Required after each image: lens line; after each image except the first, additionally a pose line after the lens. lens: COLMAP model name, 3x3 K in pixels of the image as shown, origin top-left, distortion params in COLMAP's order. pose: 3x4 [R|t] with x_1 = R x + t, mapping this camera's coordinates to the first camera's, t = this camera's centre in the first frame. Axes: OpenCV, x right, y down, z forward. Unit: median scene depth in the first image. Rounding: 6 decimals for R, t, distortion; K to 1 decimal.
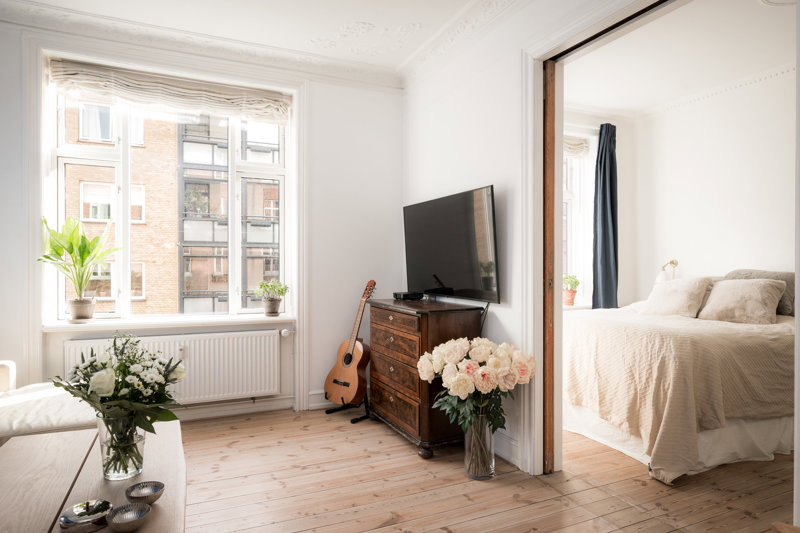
lens RADIAL K [[483.8, 0, 390.8], [0, 483.8, 273.7], [0, 0, 1]] dist [-0.000770, 0.000359]
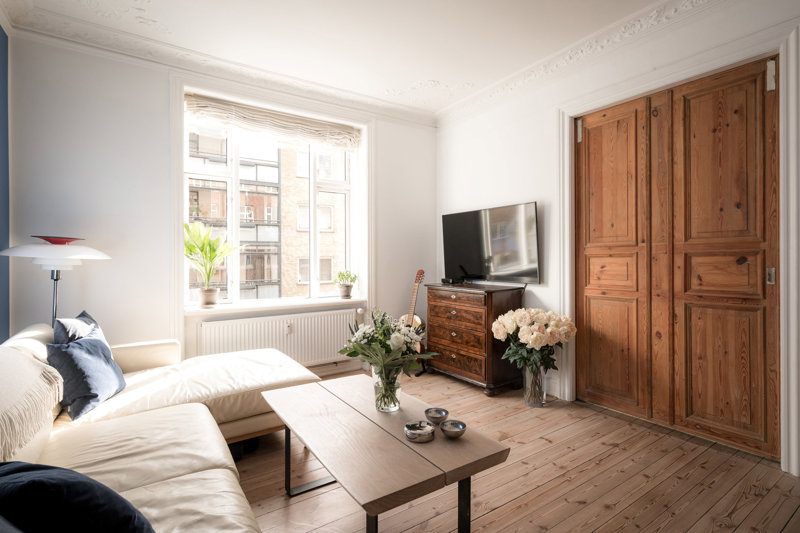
lens RADIAL K [[387.8, 0, 396.8], [0, 387.8, 263.8], [0, 0, 1]] dist [0.000848, -0.000210]
pose [[0.986911, -0.012217, 0.160802, -0.335830], [0.012957, 0.999910, -0.003549, -0.000320], [-0.160744, 0.005586, 0.986980, -0.058816]]
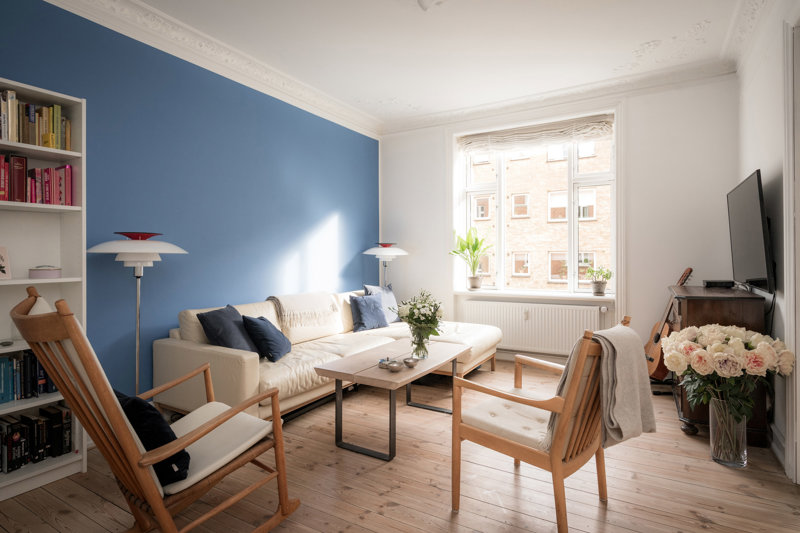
lens RADIAL K [[423.9, 0, 400.0], [0, 423.9, 266.5], [0, 0, 1]] dist [-0.002592, -0.000612]
pose [[0.576743, 0.012650, -0.816828, 0.423218], [-0.002468, 0.999903, 0.013743, -0.001203], [0.816922, -0.005911, 0.576718, -0.056739]]
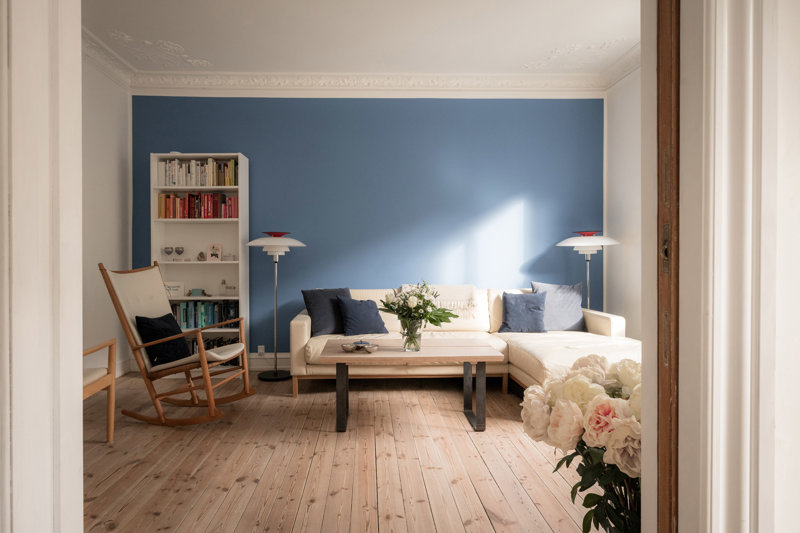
lens RADIAL K [[483.8, 0, 390.8], [0, 483.8, 273.7], [0, 0, 1]] dist [-0.000770, 0.000359]
pose [[-0.376445, 0.020796, -0.926205, 0.618451], [-0.008022, 0.999637, 0.025705, 0.025146], [0.926404, 0.017107, -0.376142, 0.791919]]
